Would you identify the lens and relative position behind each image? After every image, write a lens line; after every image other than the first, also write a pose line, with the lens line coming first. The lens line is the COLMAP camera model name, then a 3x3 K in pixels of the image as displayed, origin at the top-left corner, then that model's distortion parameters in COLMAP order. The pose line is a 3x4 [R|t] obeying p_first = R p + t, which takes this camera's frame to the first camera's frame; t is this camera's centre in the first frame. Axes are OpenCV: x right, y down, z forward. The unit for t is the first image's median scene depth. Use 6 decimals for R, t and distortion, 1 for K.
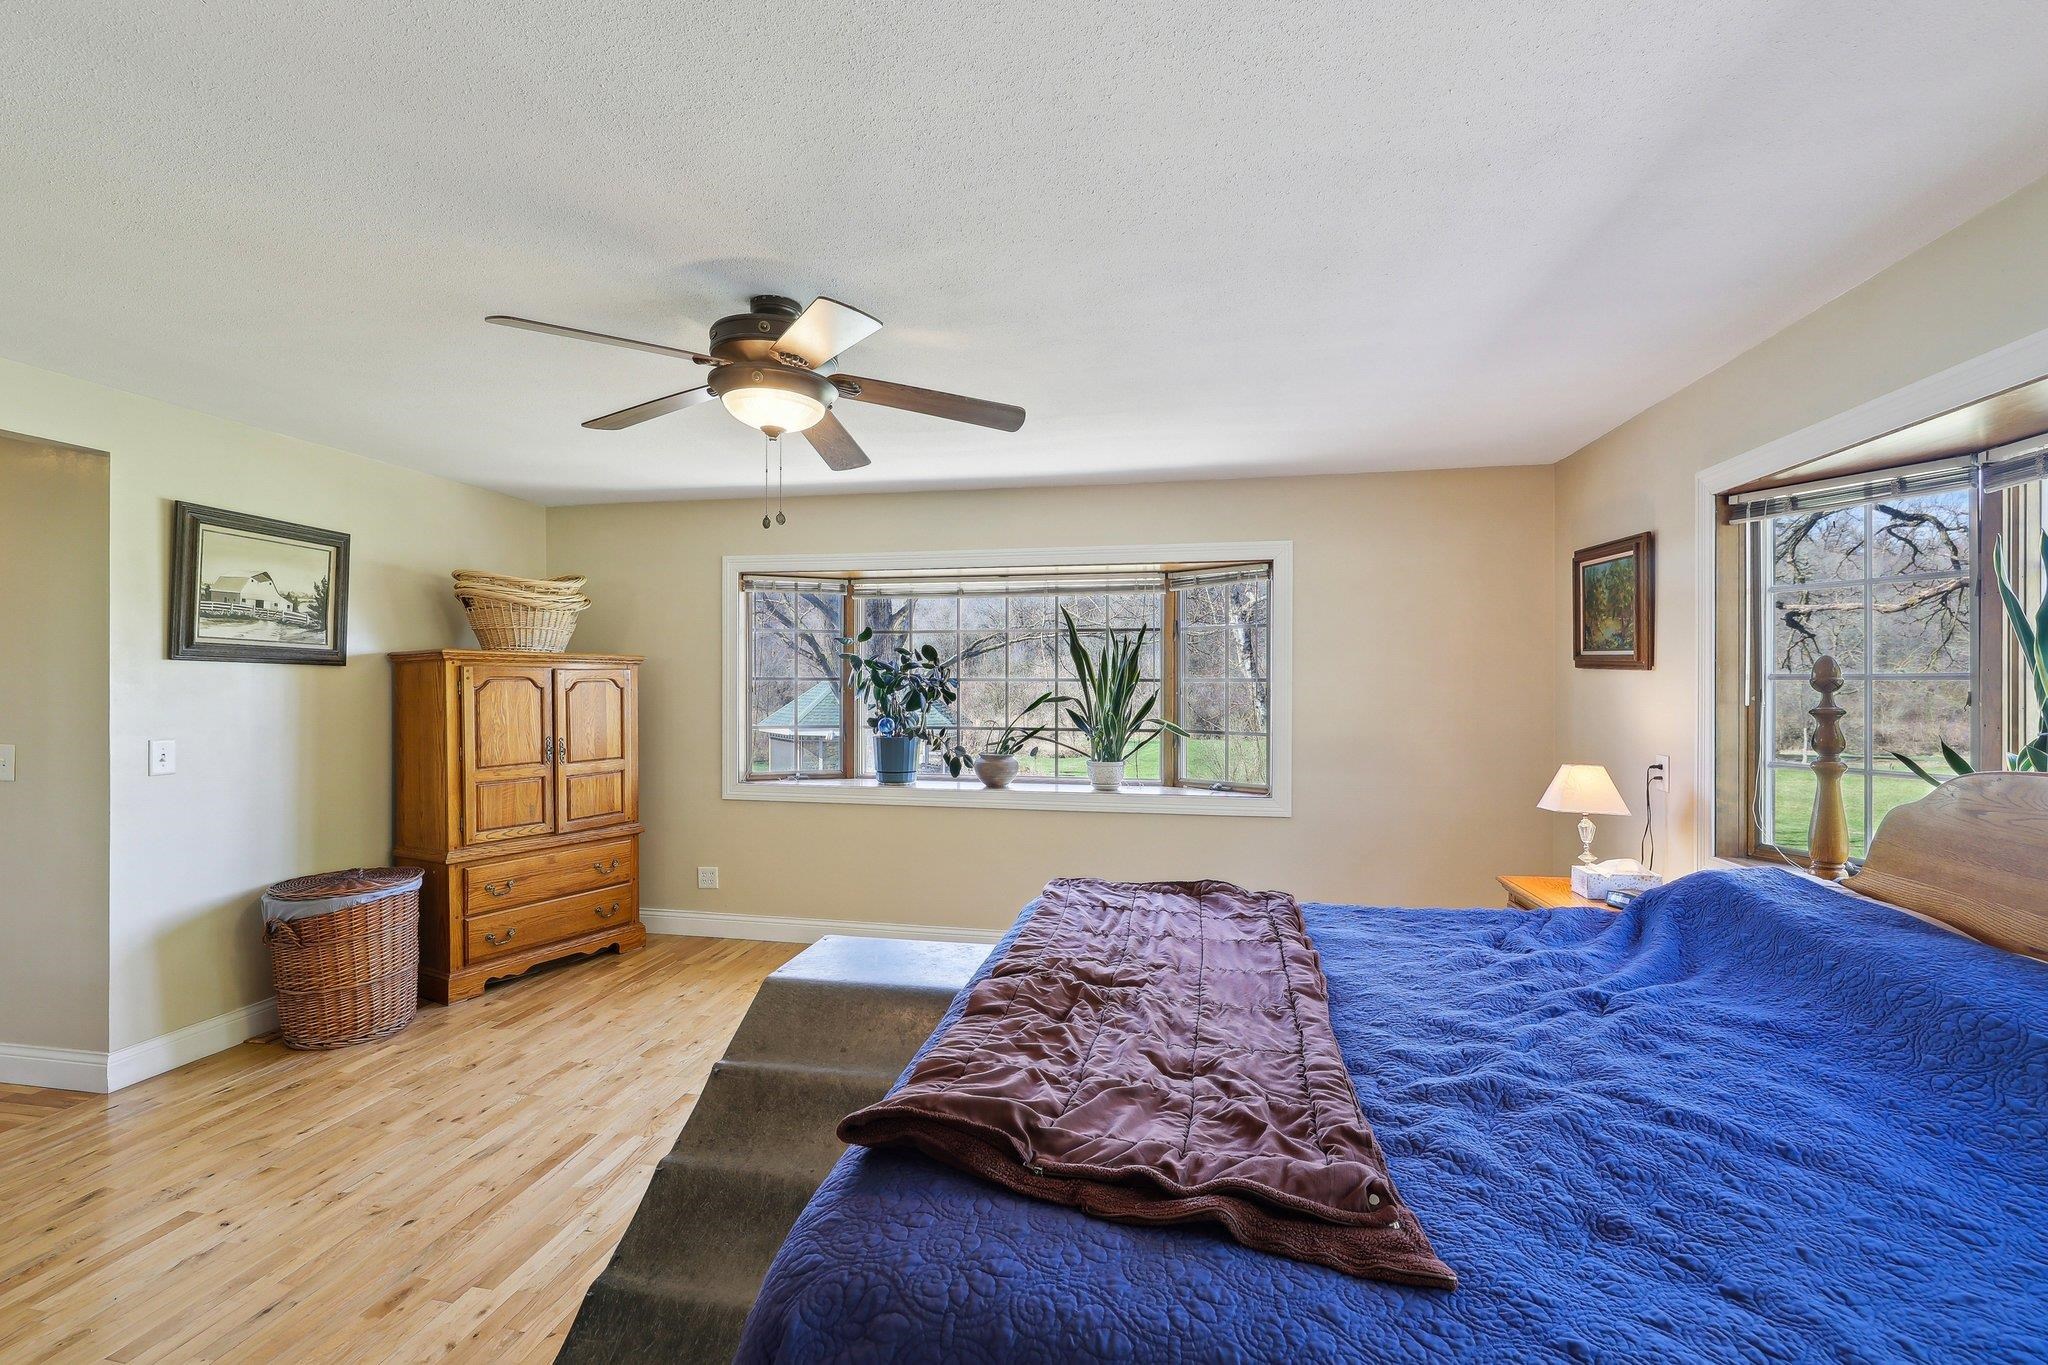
lens RADIAL K [[886.5, 0, 1001.9], [0, 886.5, 677.7], [0, 0, 1]] dist [0.001083, 0.000241]
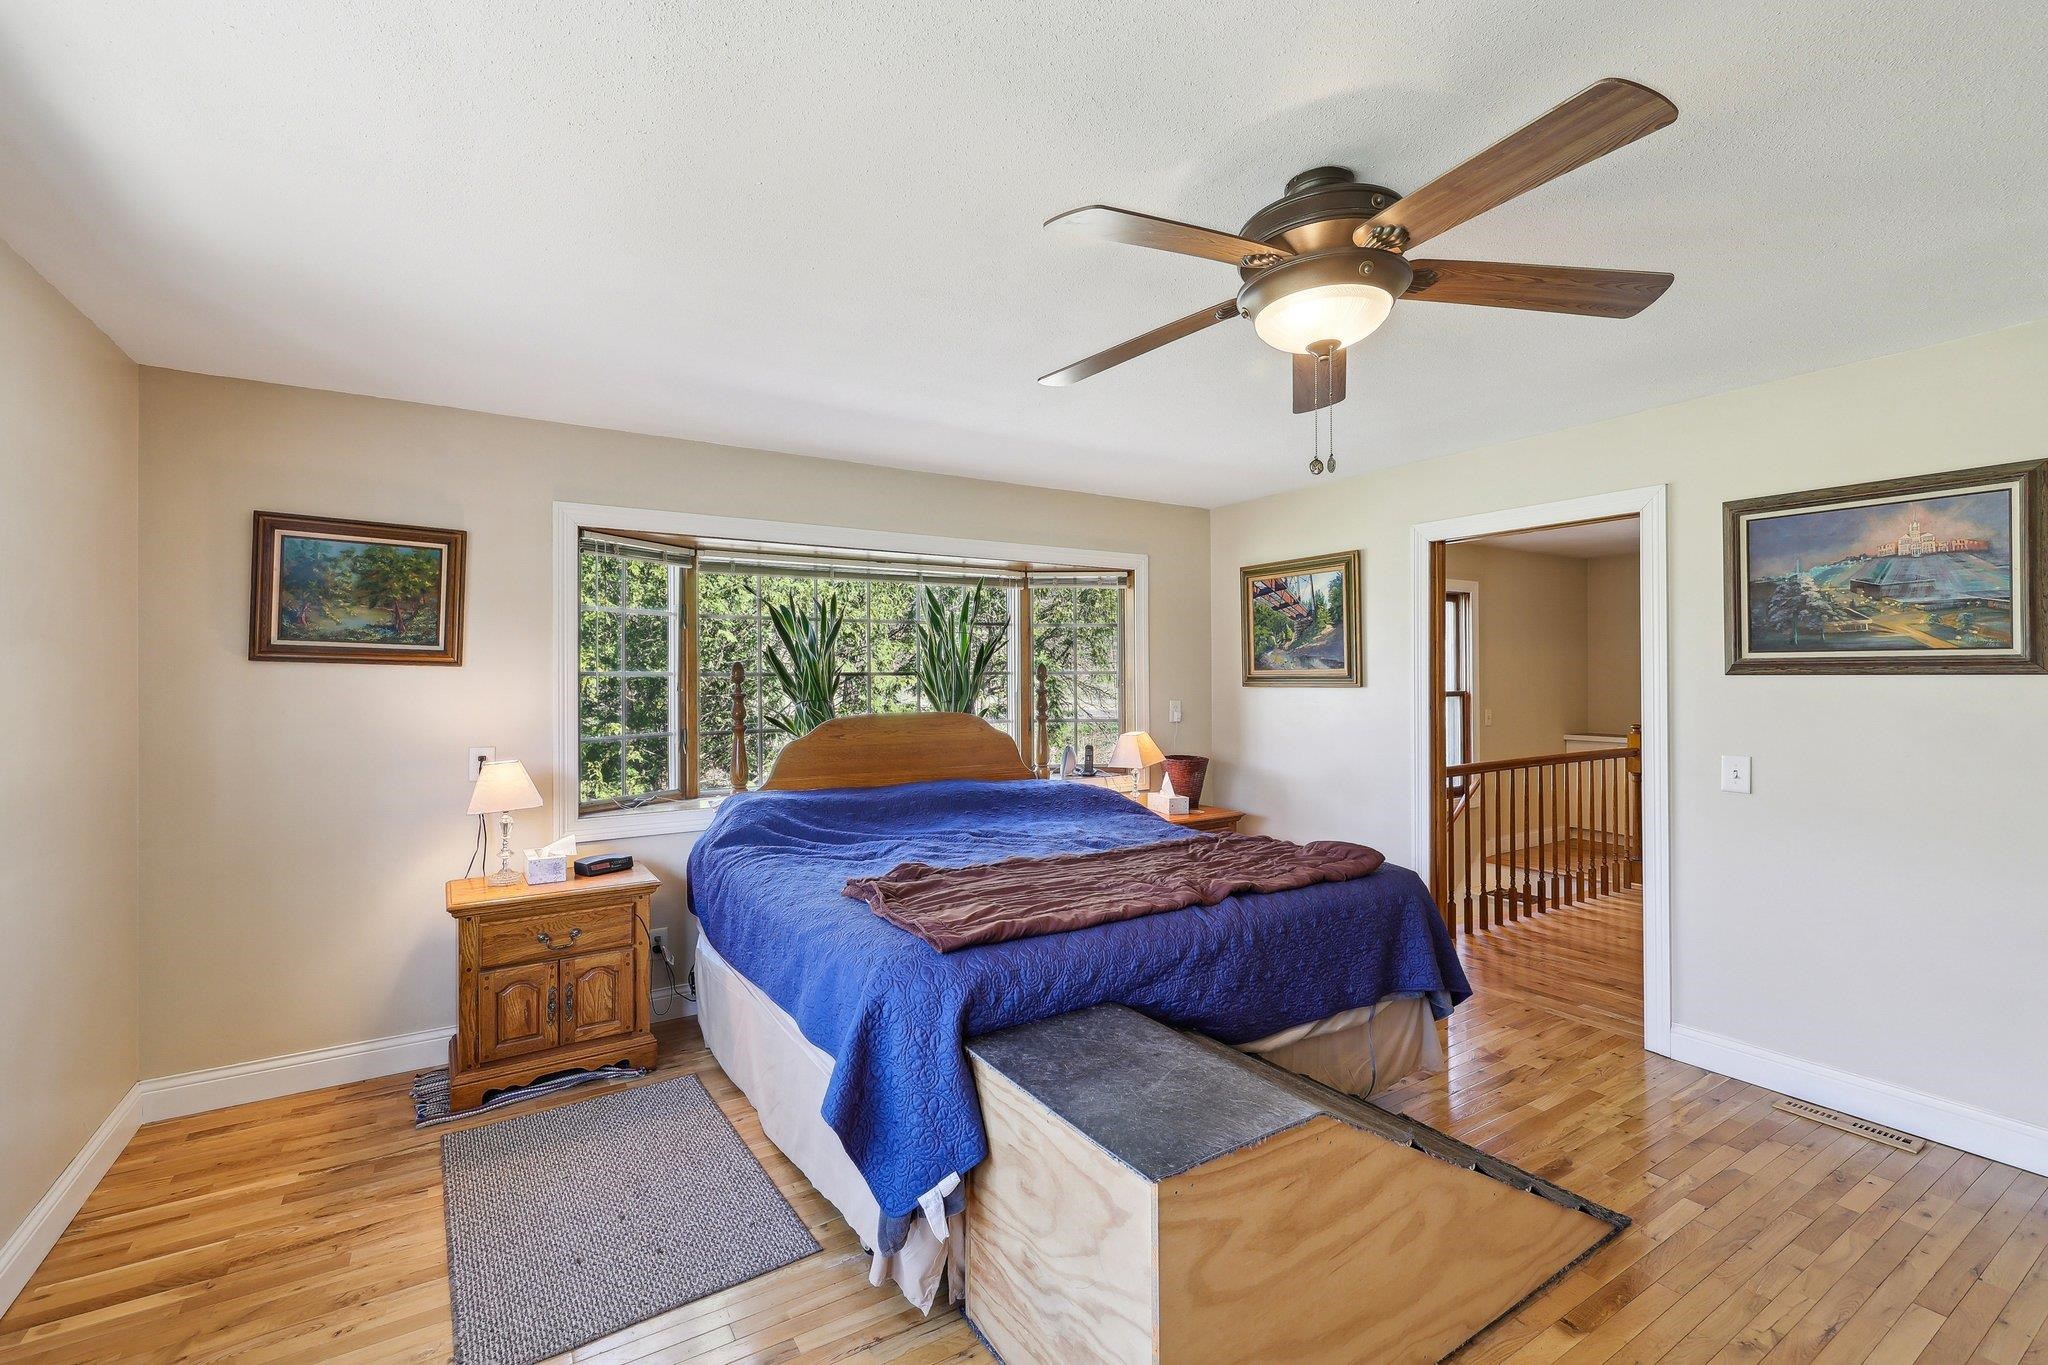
lens RADIAL K [[886.5, 0, 1022.7], [0, 886.5, 676.9], [0, 0, 1]] dist [0.001083, 0.000241]
pose [[-0.696690, -0.000061, 0.717372, -0.348974], [-0.001397, 0.999998, -0.001272, 0.003045], [-0.717371, -0.001888, -0.696689, 0.963770]]
